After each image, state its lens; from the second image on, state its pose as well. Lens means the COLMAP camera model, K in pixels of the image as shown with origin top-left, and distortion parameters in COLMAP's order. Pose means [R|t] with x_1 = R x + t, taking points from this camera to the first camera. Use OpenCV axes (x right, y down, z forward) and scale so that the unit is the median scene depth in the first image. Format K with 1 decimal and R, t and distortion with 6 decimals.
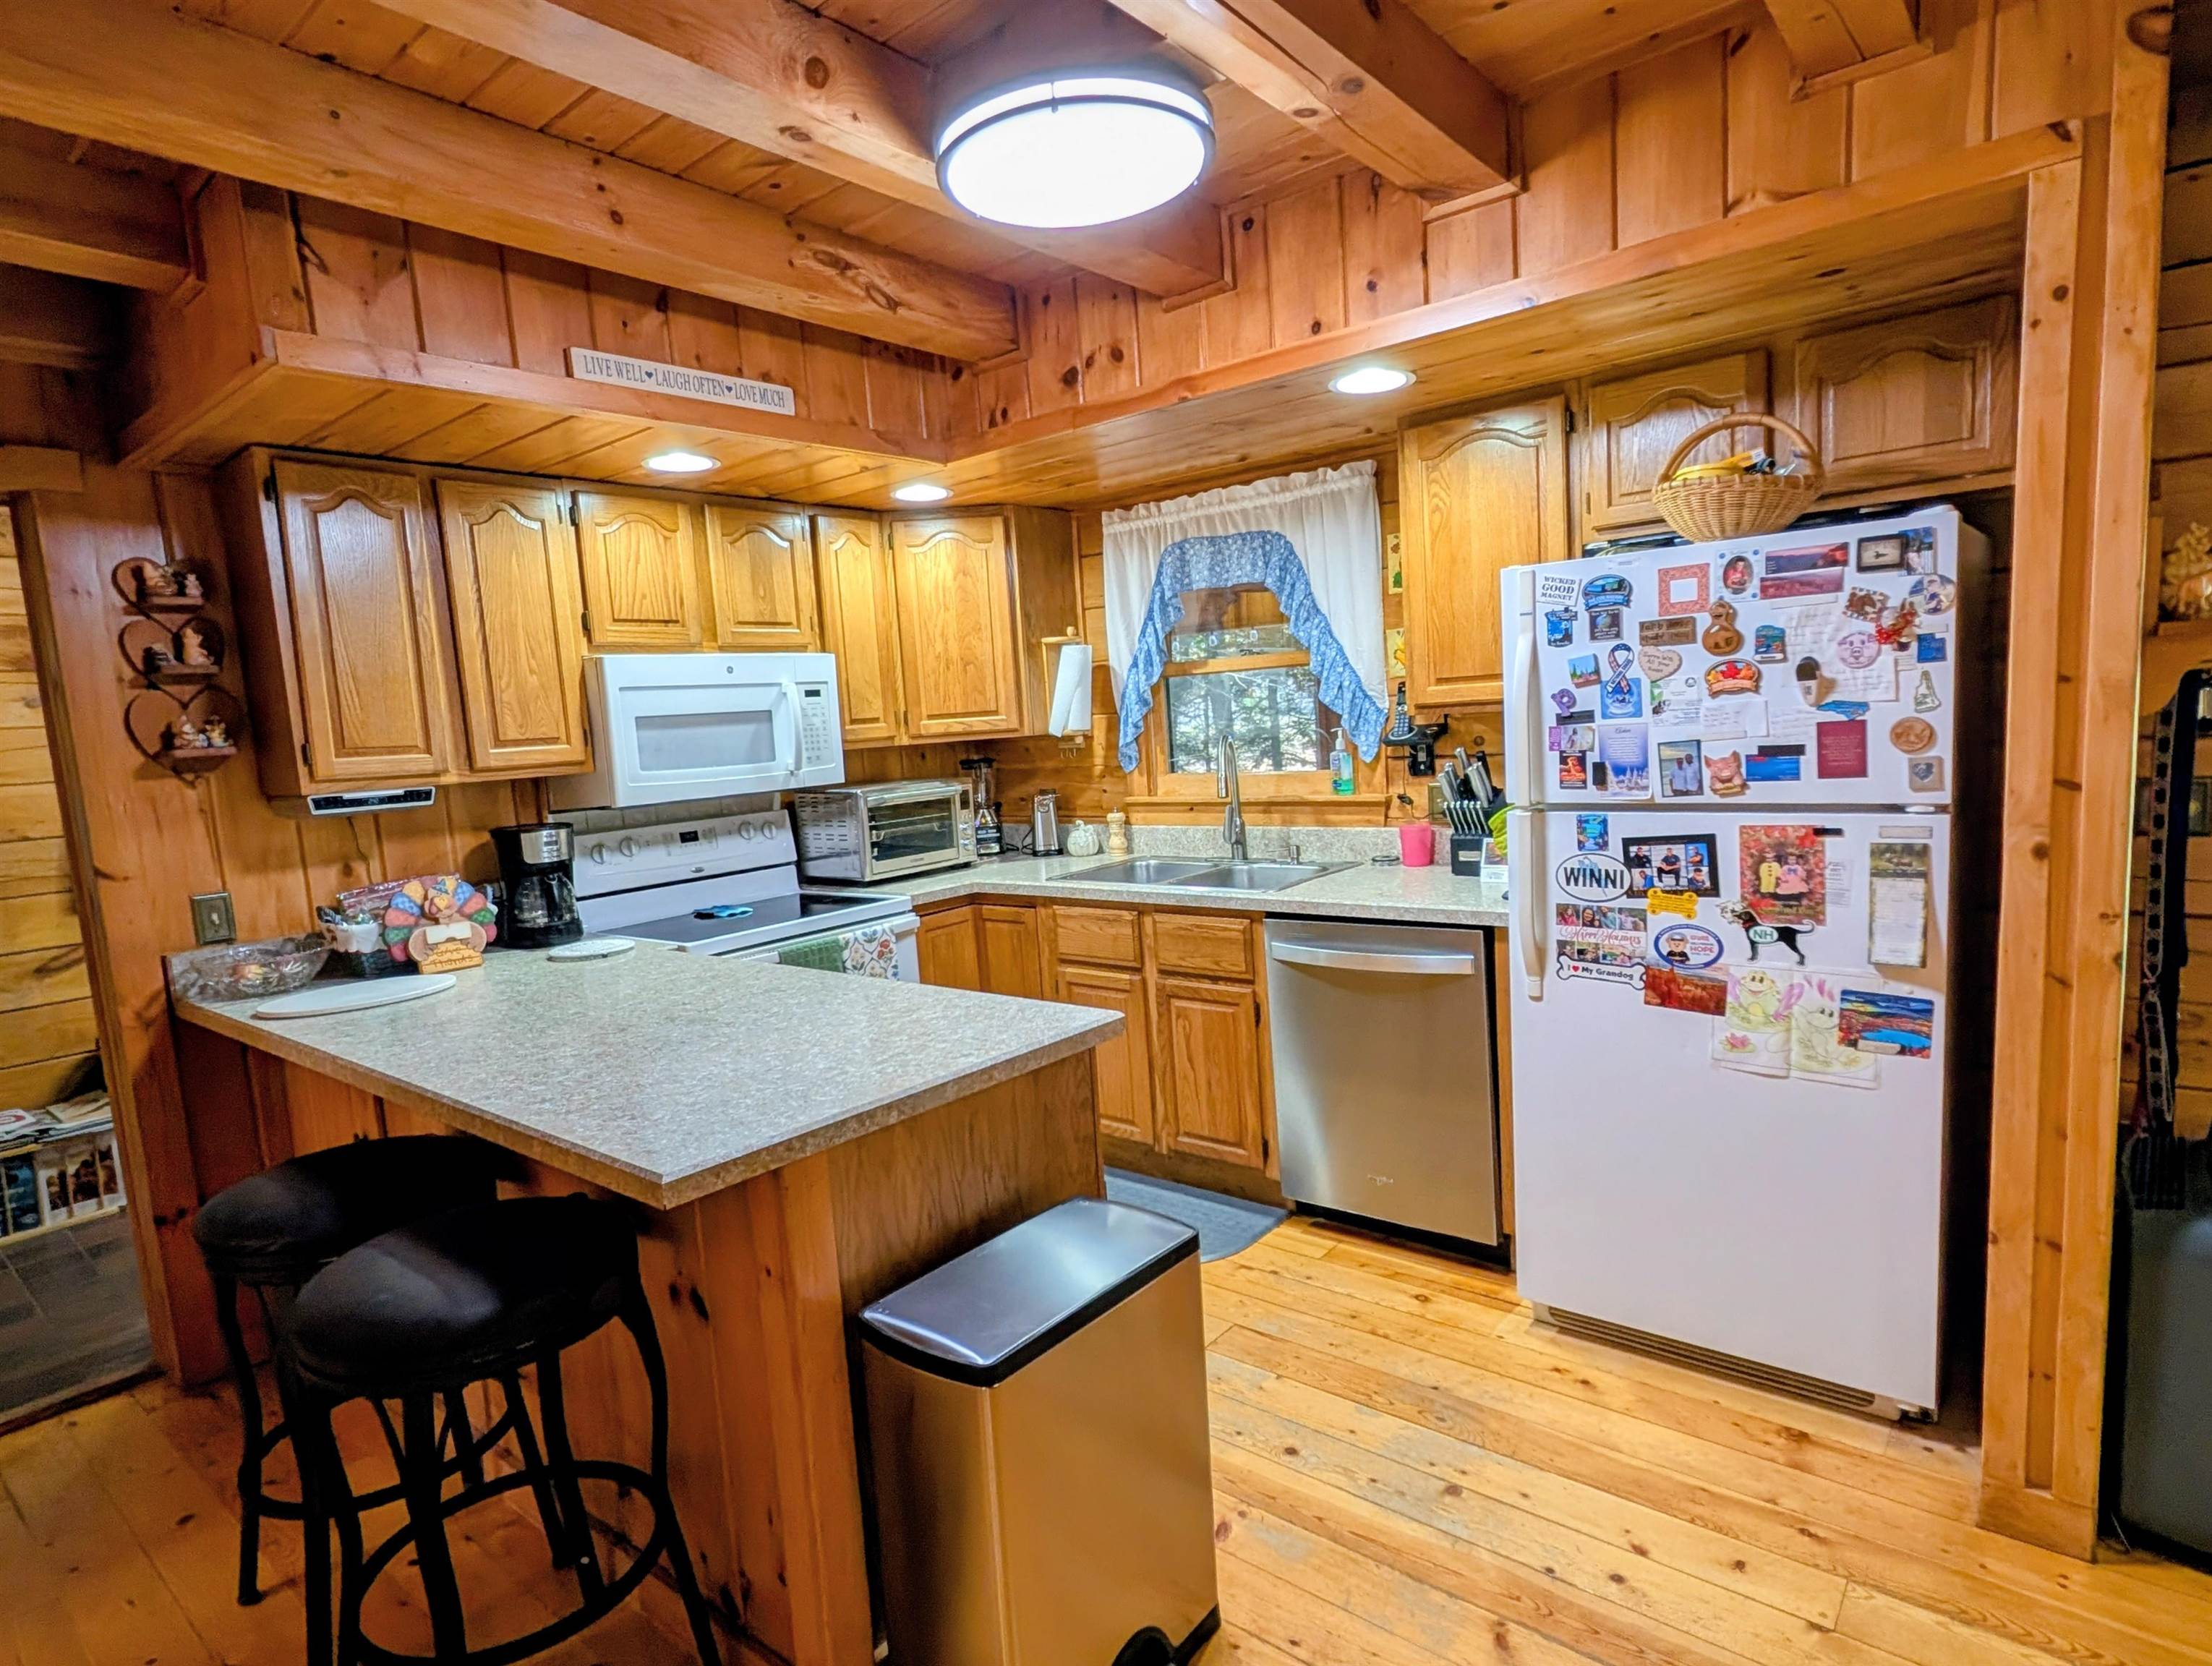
lens RADIAL K [[1170.8, 0, 1106.9], [0, 1170.8, 848.9], [0, 0, 1]] dist [-0.004632, -0.000414]
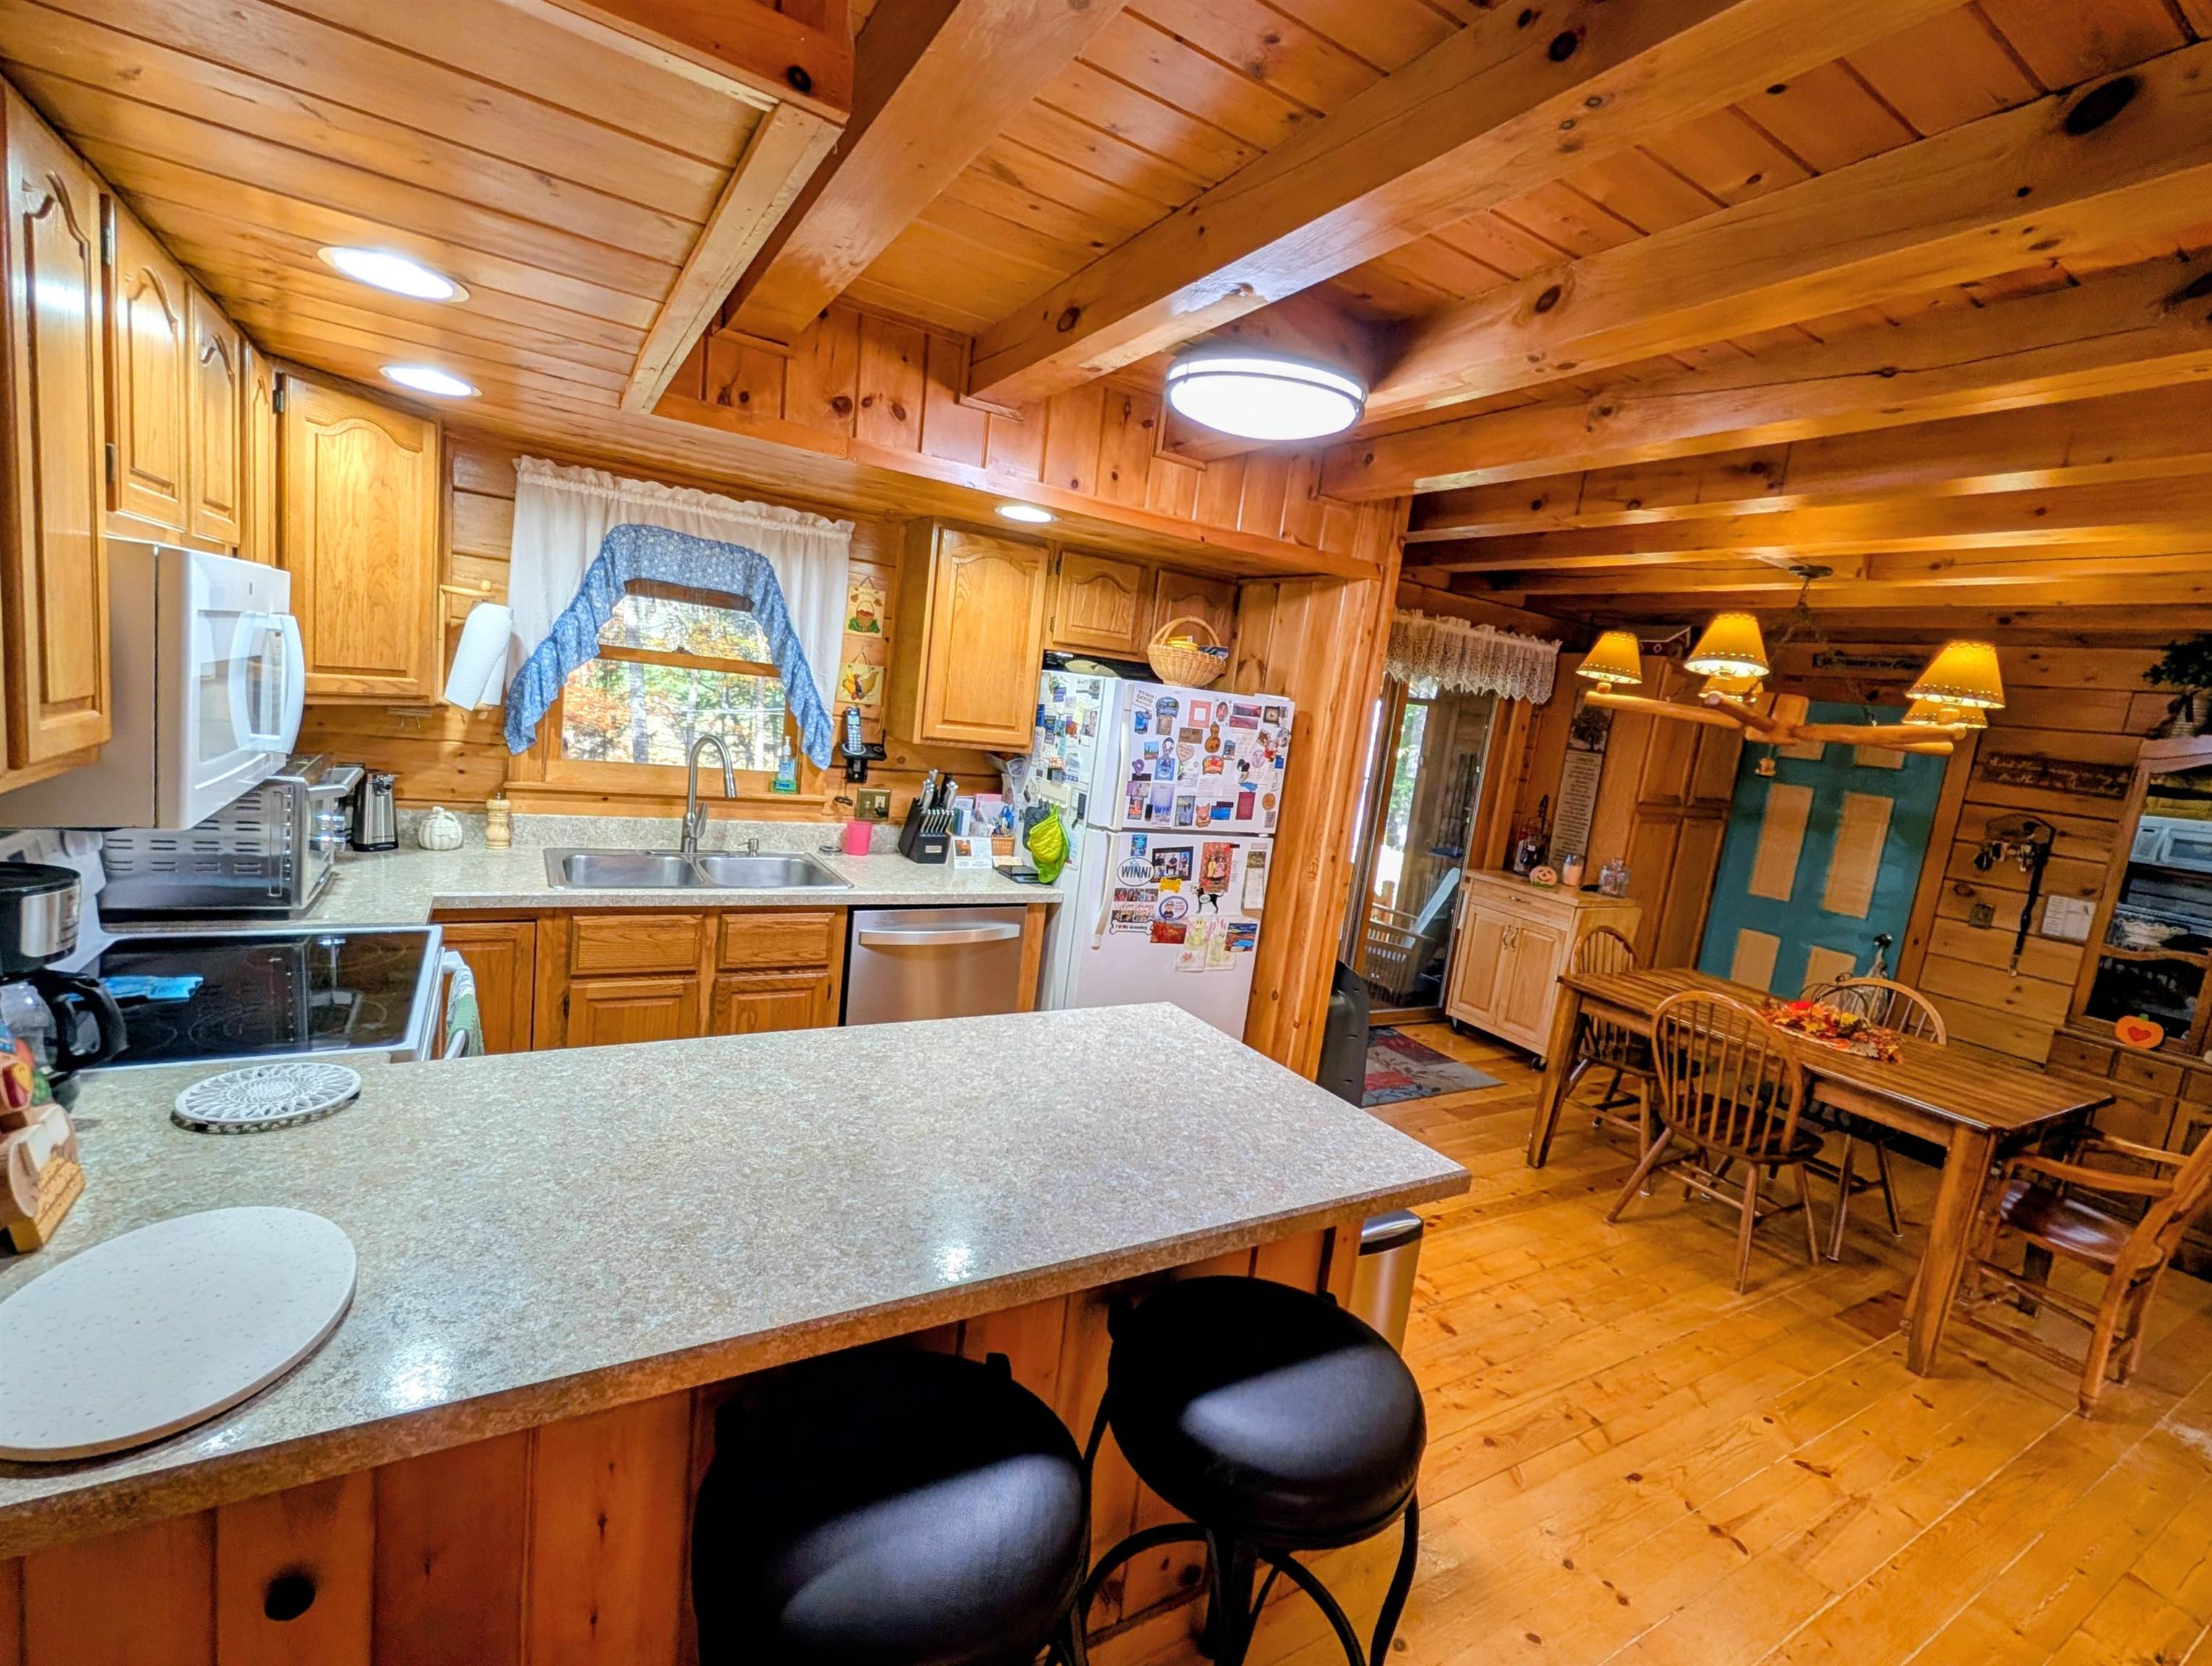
lens RADIAL K [[952.9, 0, 1106.0], [0, 952.9, 833.0], [0, 0, 1]] dist [0.000586, 0.000359]
pose [[0.343291, -0.026878, 0.938844, -0.910842], [-0.031031, 0.998720, 0.039939, -0.087285], [-0.938716, -0.042844, 0.342018, 0.594728]]
